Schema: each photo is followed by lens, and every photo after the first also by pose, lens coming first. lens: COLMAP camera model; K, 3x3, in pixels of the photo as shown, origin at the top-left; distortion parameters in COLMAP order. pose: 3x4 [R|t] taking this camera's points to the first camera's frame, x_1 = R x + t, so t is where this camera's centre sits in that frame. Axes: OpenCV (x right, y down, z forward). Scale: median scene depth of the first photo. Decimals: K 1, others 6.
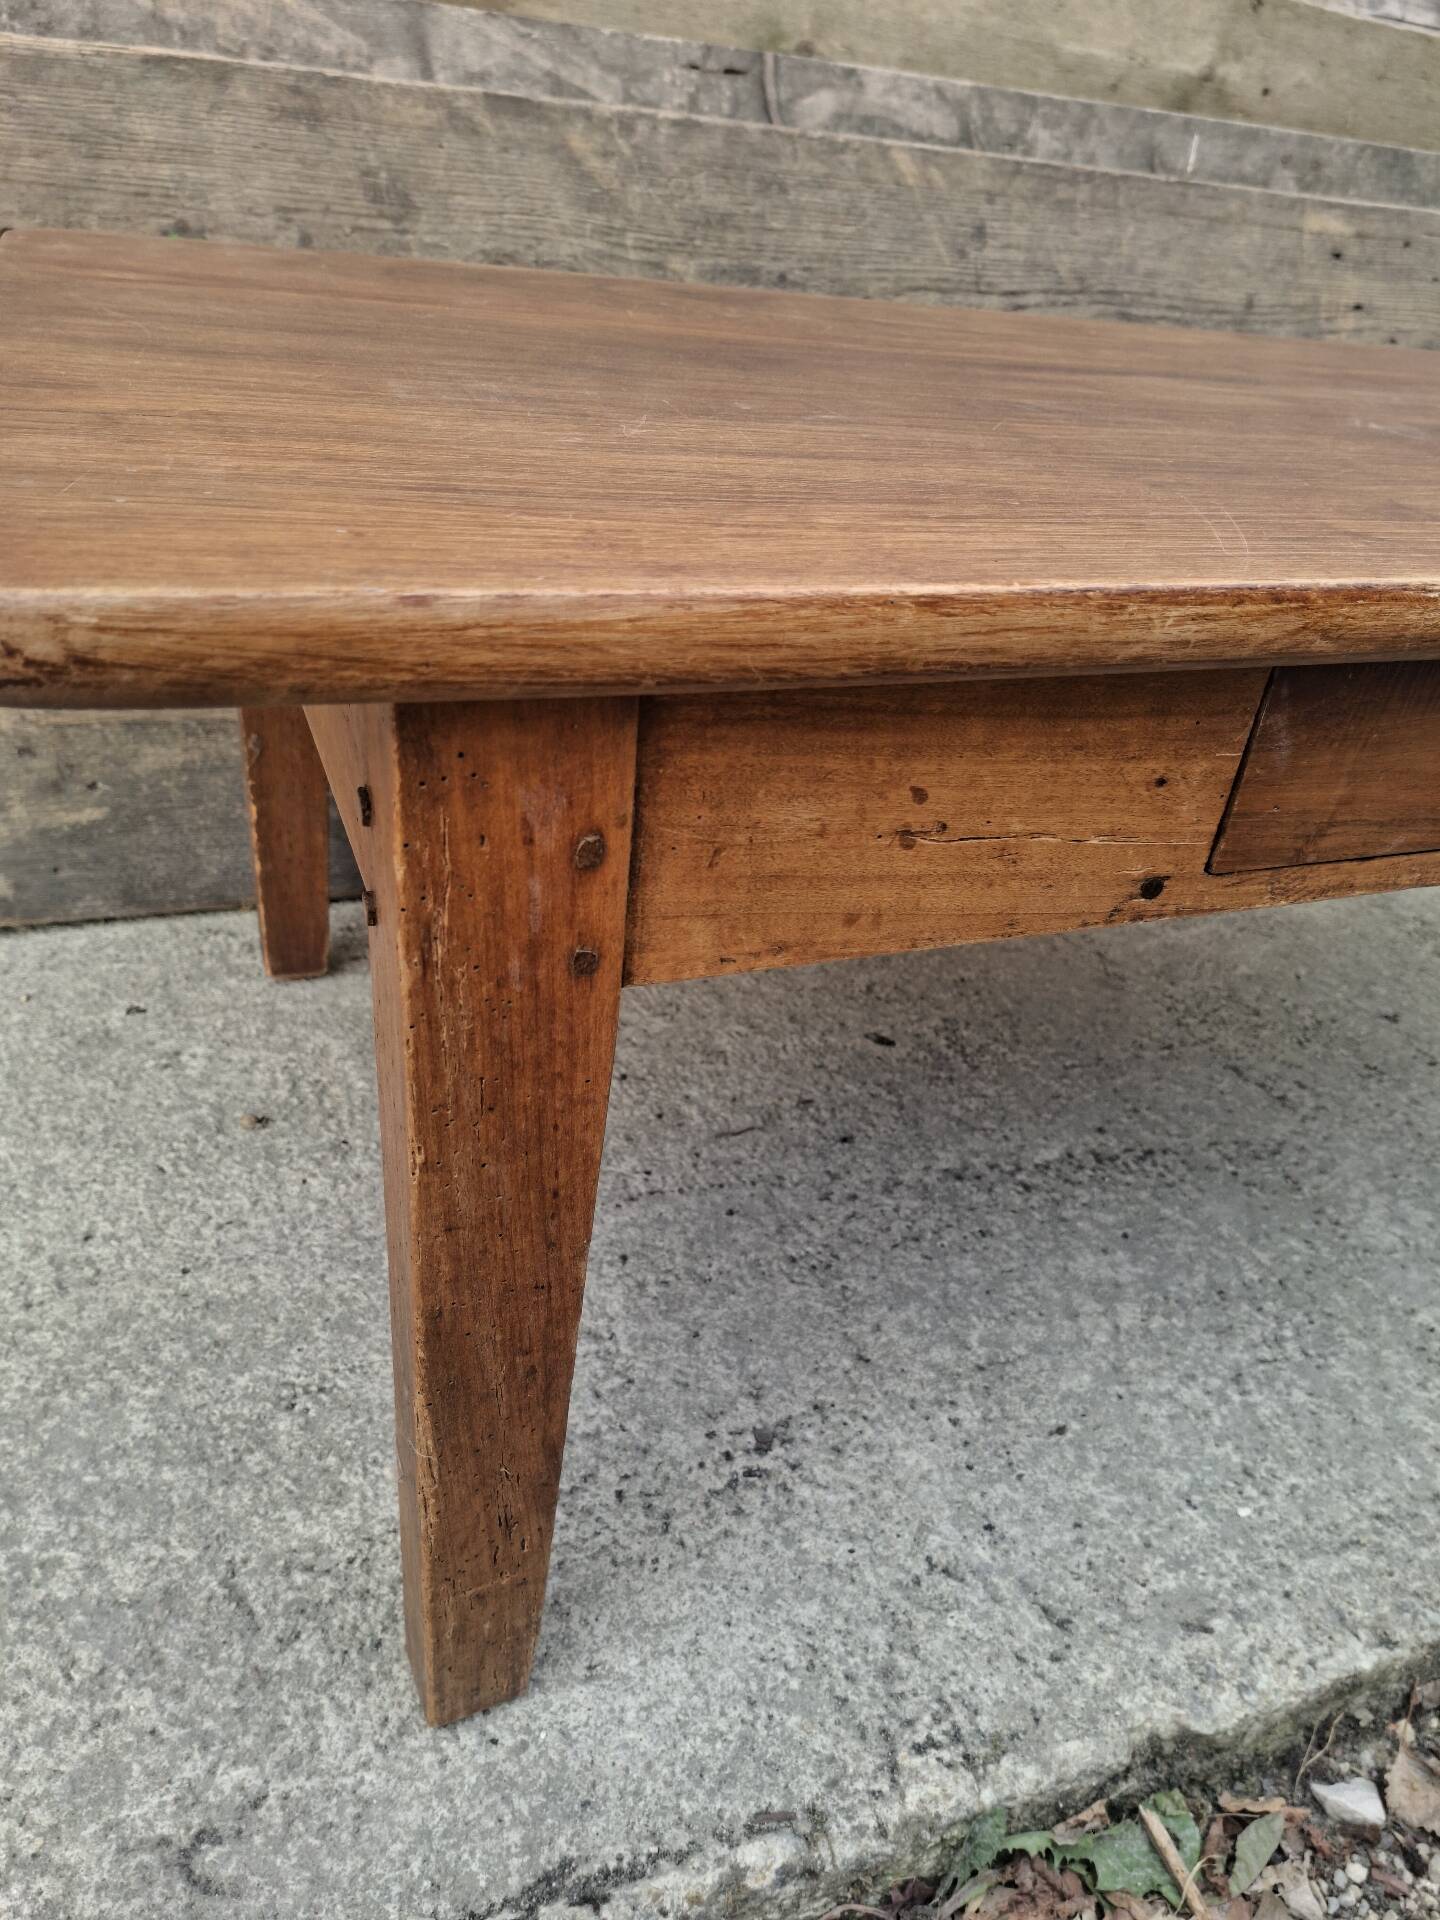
lens RADIAL K [[1358.9, 0, 715.7], [0, 1358.9, 978.8], [0, 0, 1]] dist [0.036312, -0.050273]
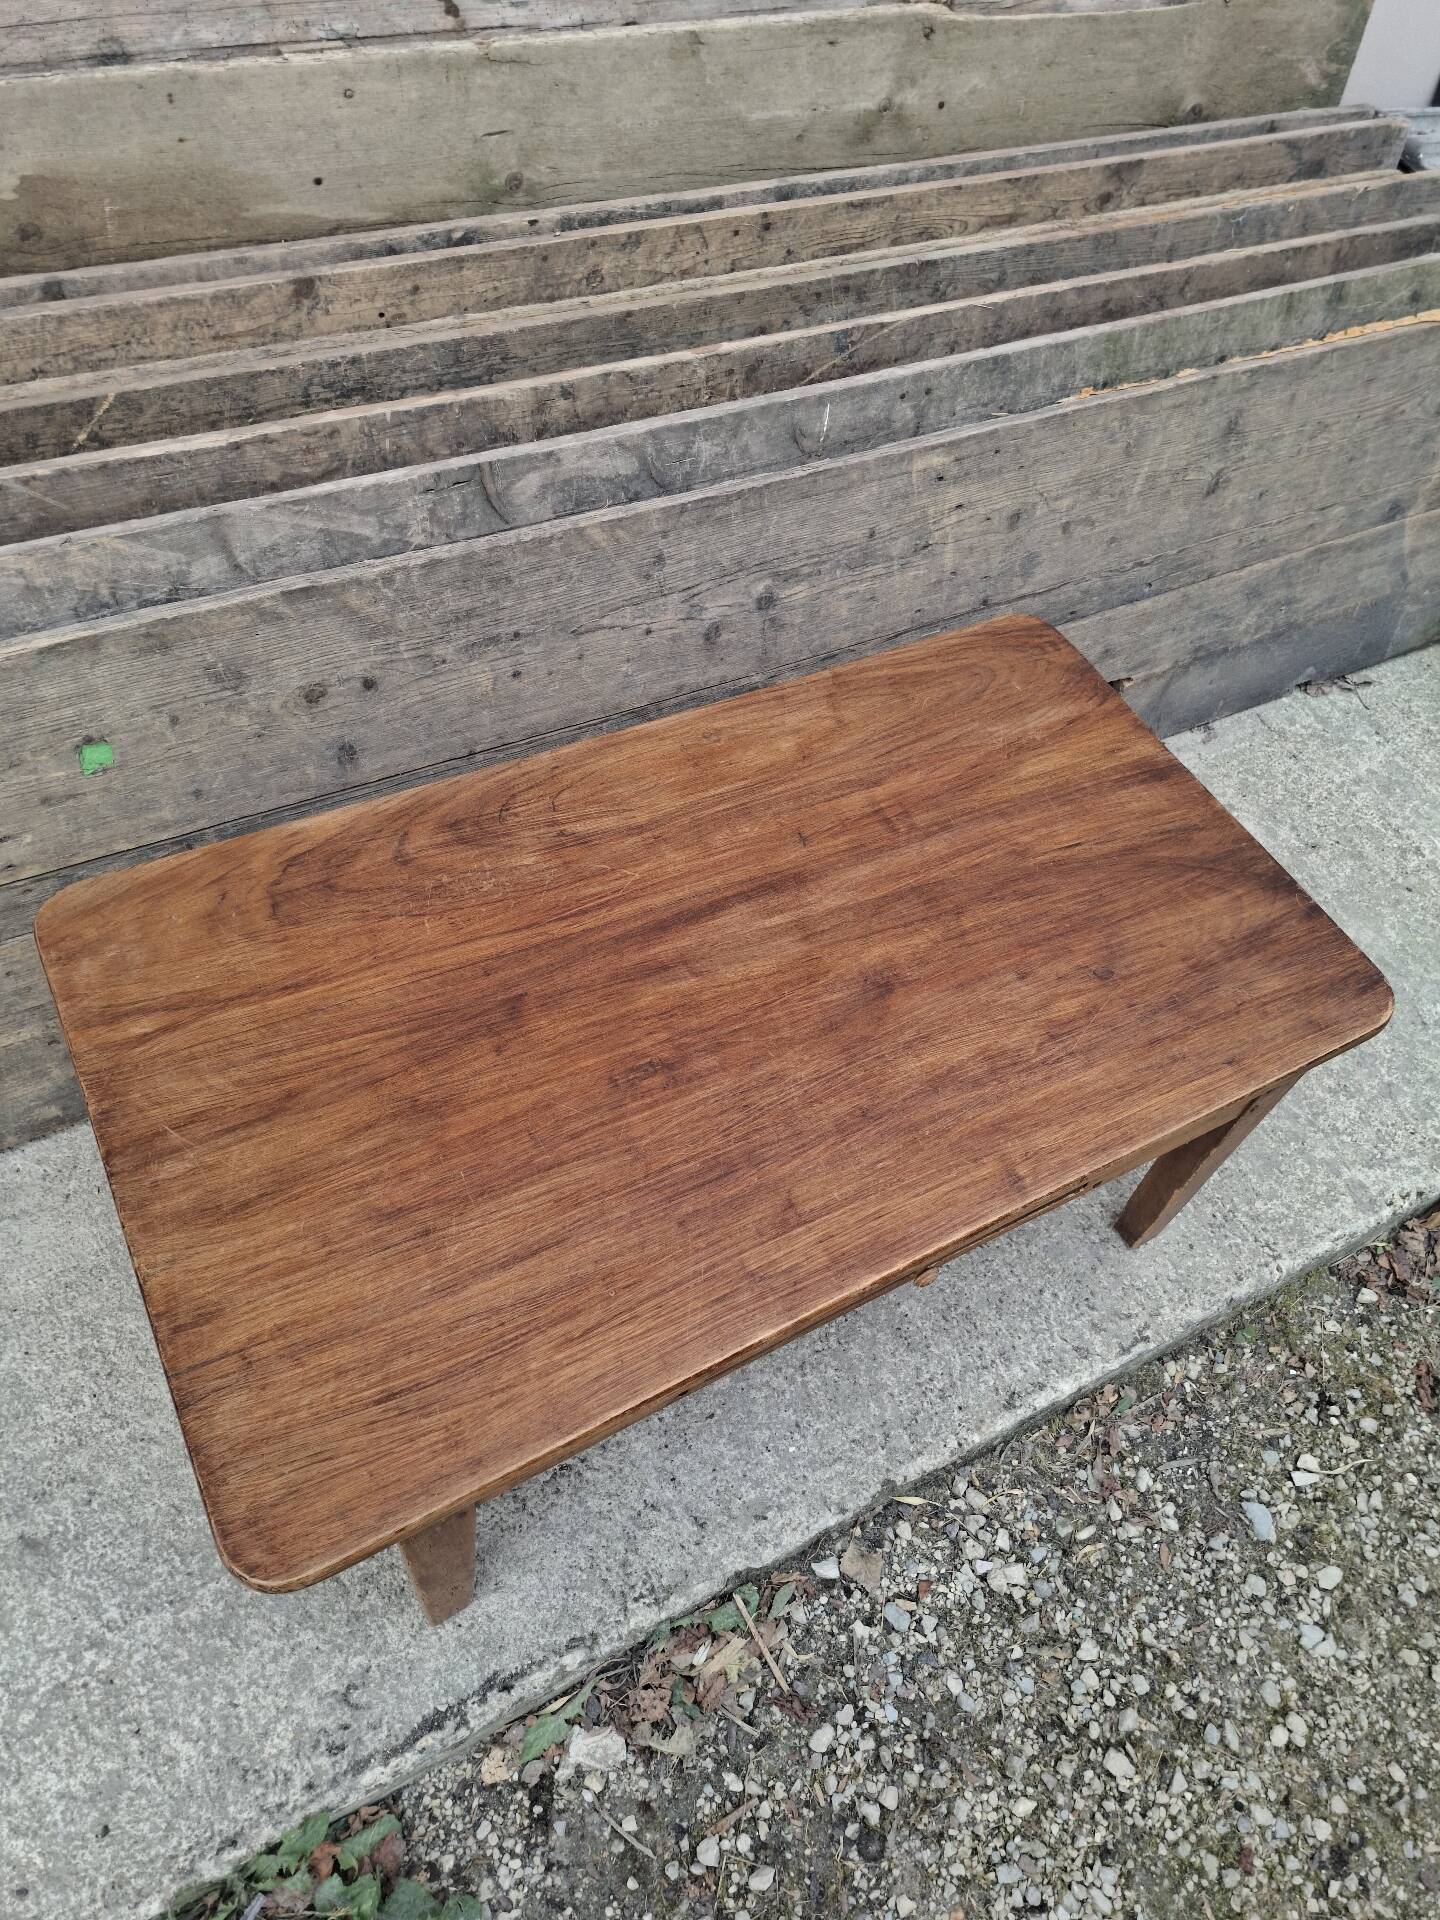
lens RADIAL K [[1341.5, 0, 736.0], [0, 1341.5, 974.1], [0, 0, 1]] dist [0.057147, -0.070517]
pose [[0.990844, -0.097588, 0.093295, 0.152871], [0.052339, 0.914642, 0.400863, -1.037479], [-0.124451, -0.392309, 0.911375, -0.577135]]
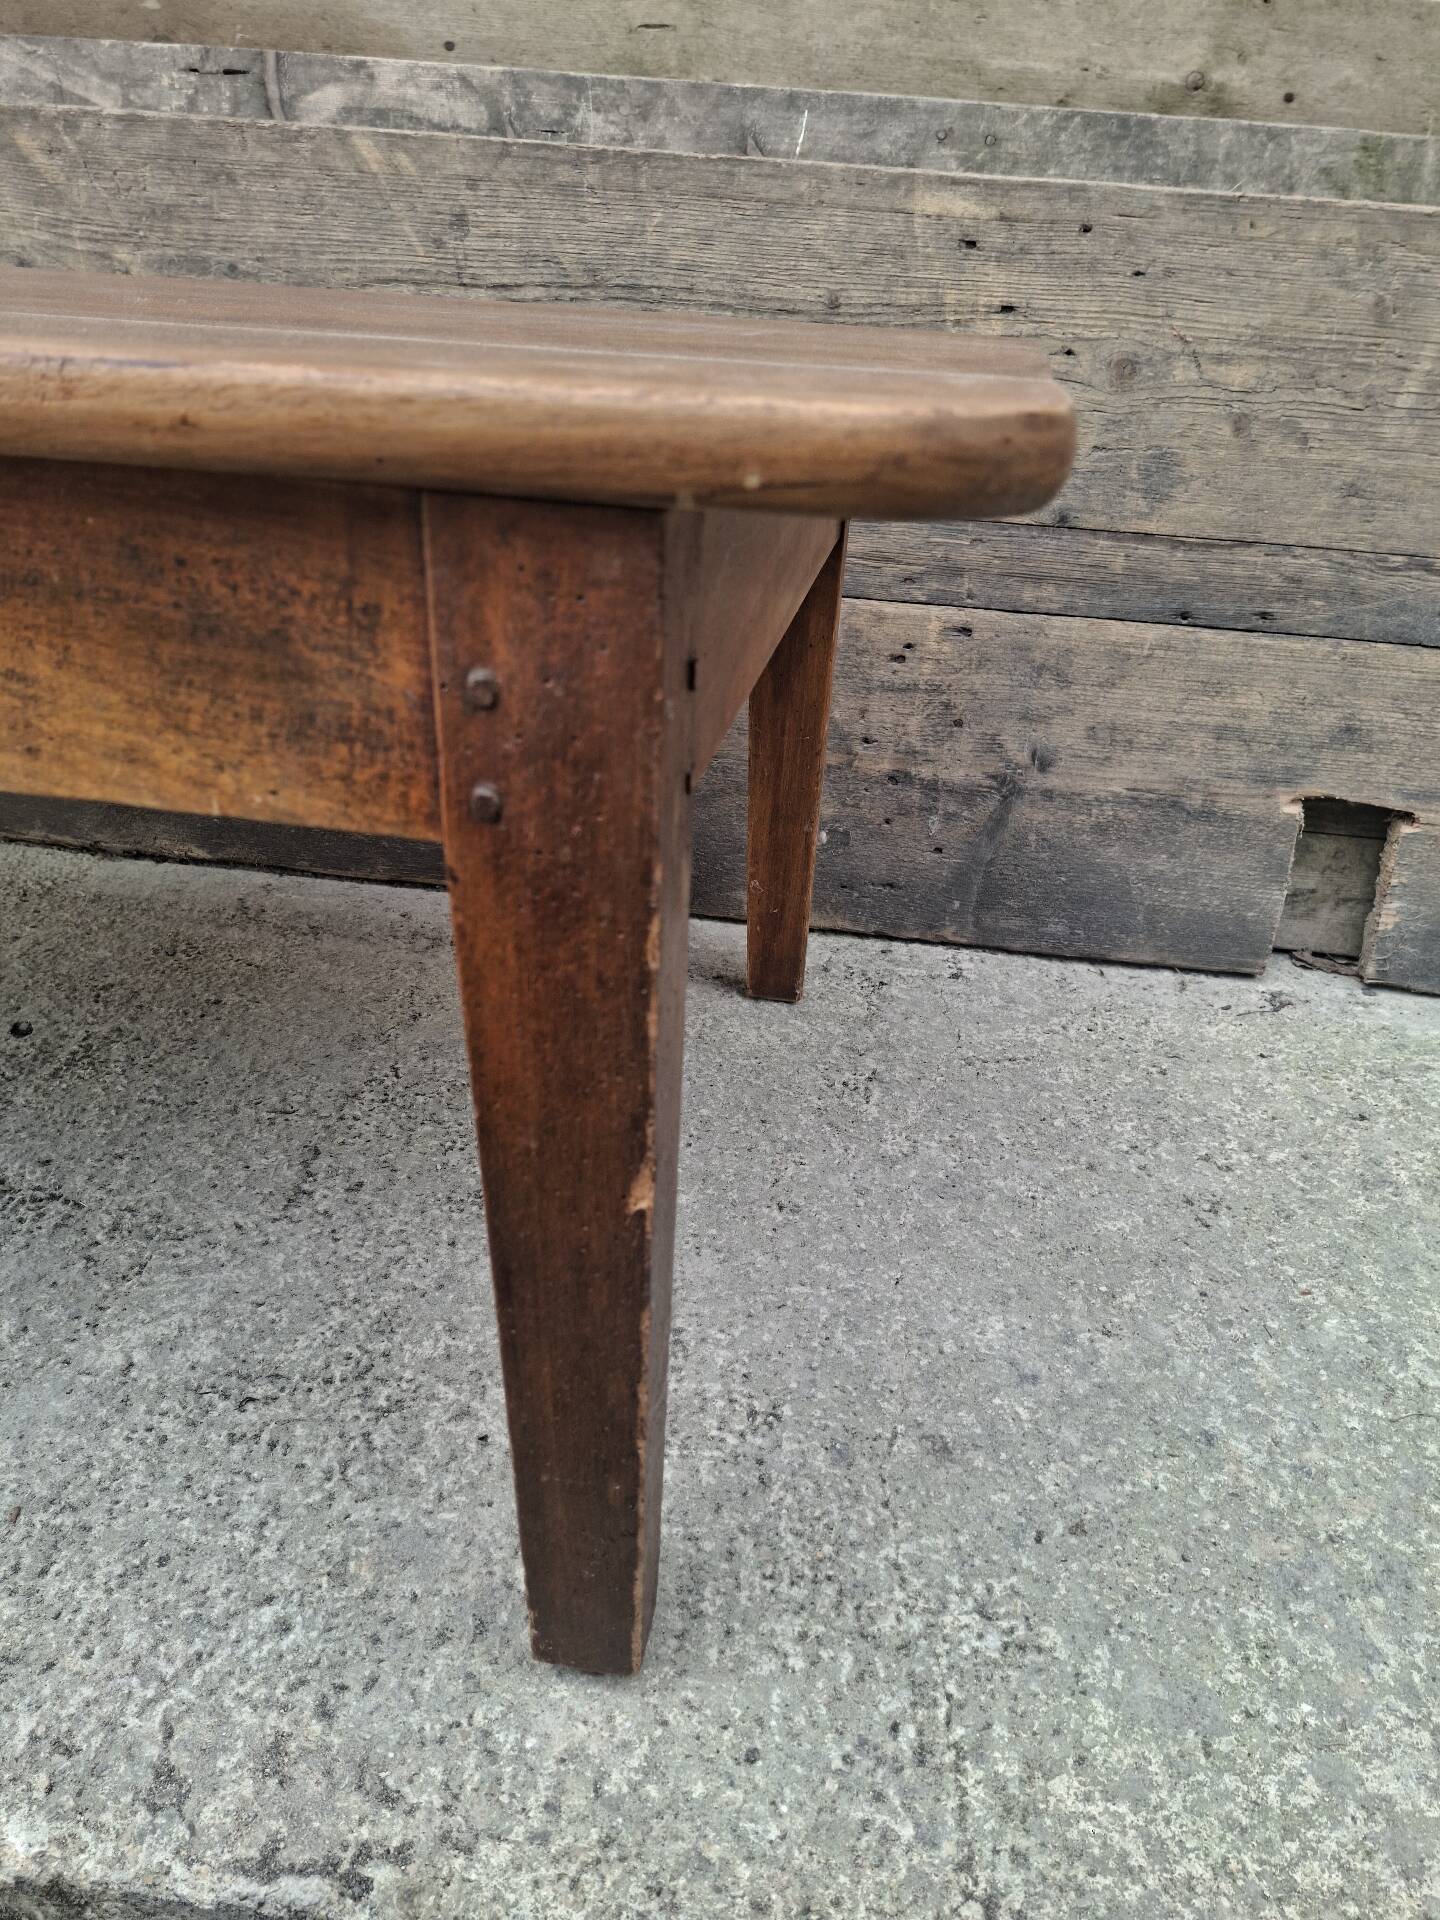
lens RADIAL K [[1341.5, 0, 743.8], [0, 1341.5, 974.4], [0, 0, 1]] dist [0.057147, -0.070517]
pose [[0.888305, 0.184634, -0.420505, 1.244574], [-0.221900, 0.974207, -0.041006, -0.083535], [0.402088, 0.129736, 0.906363, 0.467437]]
